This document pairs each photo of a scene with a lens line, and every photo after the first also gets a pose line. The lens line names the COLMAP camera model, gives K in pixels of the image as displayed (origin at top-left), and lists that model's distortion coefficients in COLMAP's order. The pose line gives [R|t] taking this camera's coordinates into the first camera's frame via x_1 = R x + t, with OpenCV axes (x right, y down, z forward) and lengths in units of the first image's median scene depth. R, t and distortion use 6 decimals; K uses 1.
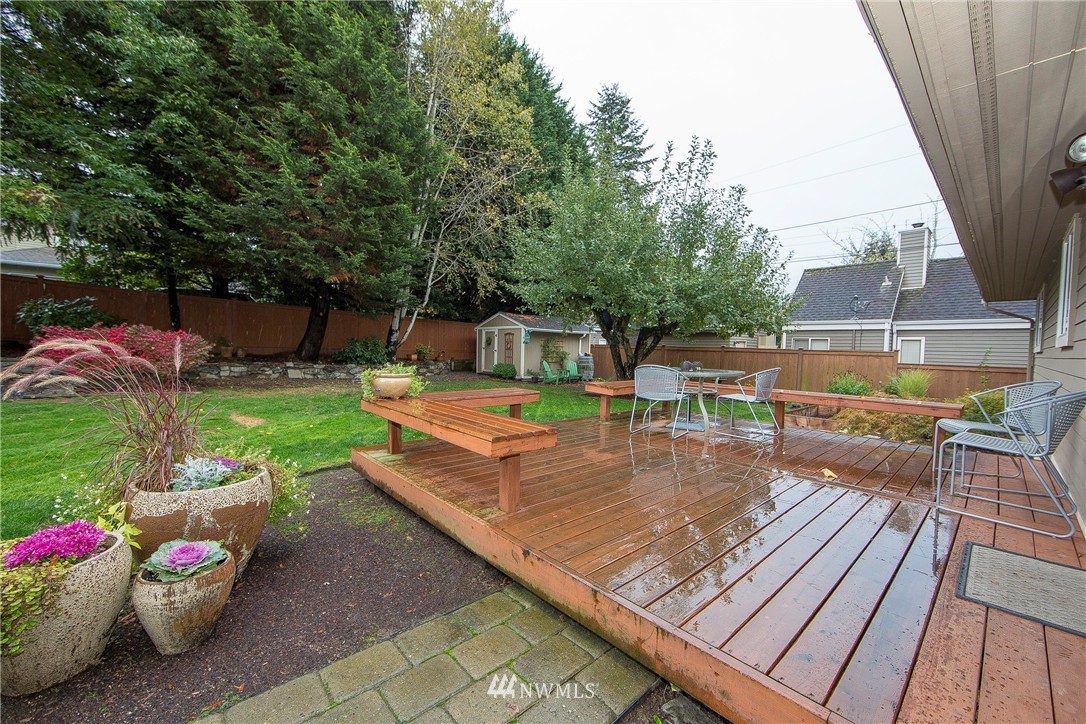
lens RADIAL K [[426.4, 0, 543.0], [0, 426.4, 361.6], [0, 0, 1]] dist [-0.011348, 0.001866]
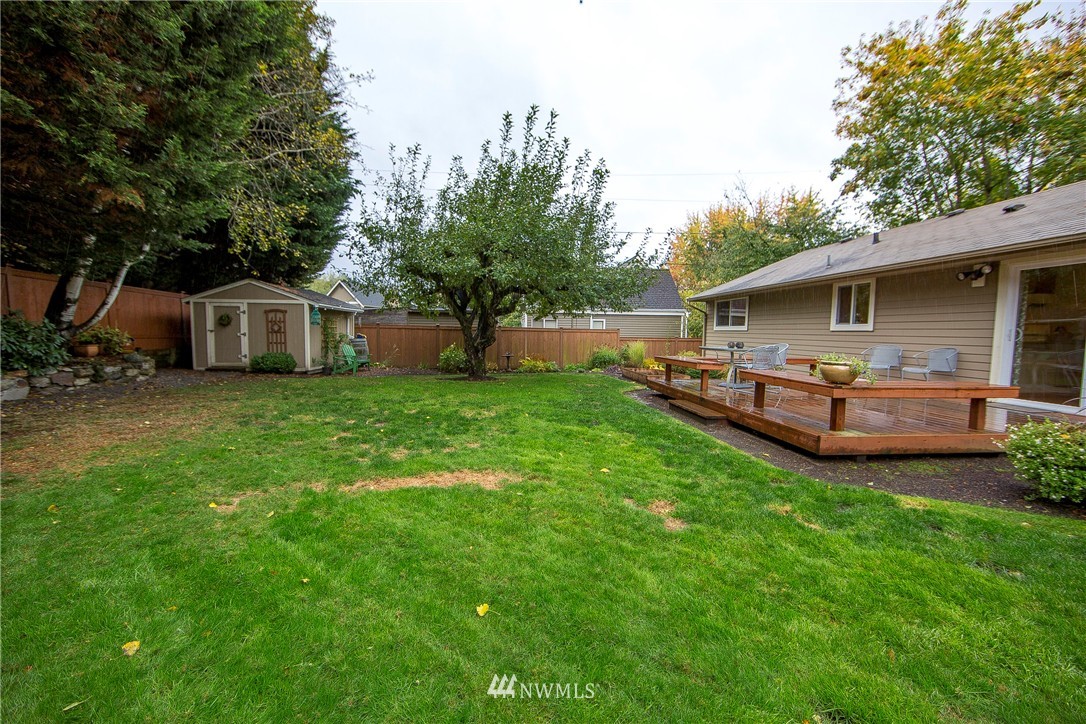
lens RADIAL K [[426.4, 0, 540.6], [0, 426.4, 361.1], [0, 0, 1]] dist [-0.011348, 0.001866]
pose [[0.596263, -0.072576, 0.799502, -0.405689], [0.027803, 0.997175, 0.069785, -0.018498], [-0.802308, -0.019382, 0.596596, 0.221500]]
